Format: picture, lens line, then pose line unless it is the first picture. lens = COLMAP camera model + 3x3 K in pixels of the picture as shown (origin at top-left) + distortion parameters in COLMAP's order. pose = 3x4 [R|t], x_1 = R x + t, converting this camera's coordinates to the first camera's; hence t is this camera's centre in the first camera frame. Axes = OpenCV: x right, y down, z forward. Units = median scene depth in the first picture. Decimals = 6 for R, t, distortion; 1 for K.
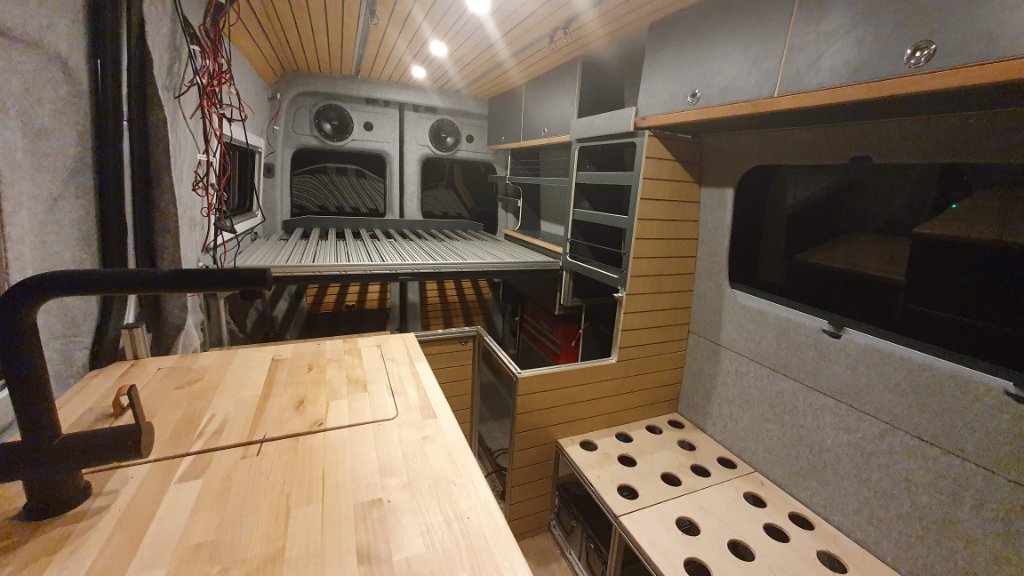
lens RADIAL K [[407.1, 0, 527.1], [0, 407.1, 282.0], [0, 0, 1]] dist [0.017437, -0.000110]
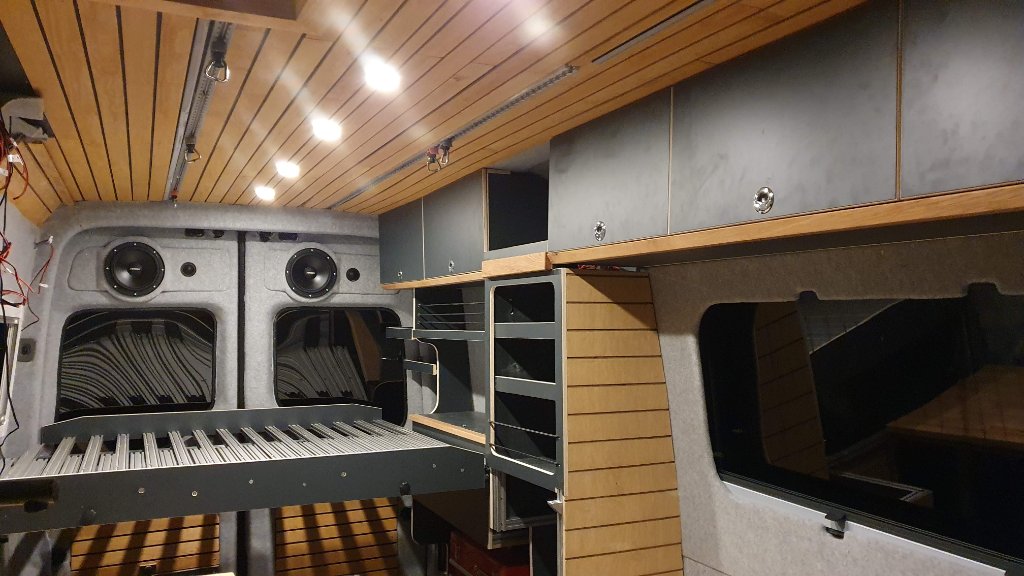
lens RADIAL K [[810.9, 0, 512.4], [0, 810.9, 320.5], [0, 0, 1]] dist [0.045387, -0.001810]
pose [[0.997544, -0.069501, 0.008657, 0.115392], [0.069575, 0.969140, -0.236490, 0.038169], [0.008047, 0.236512, 0.971595, -0.249621]]
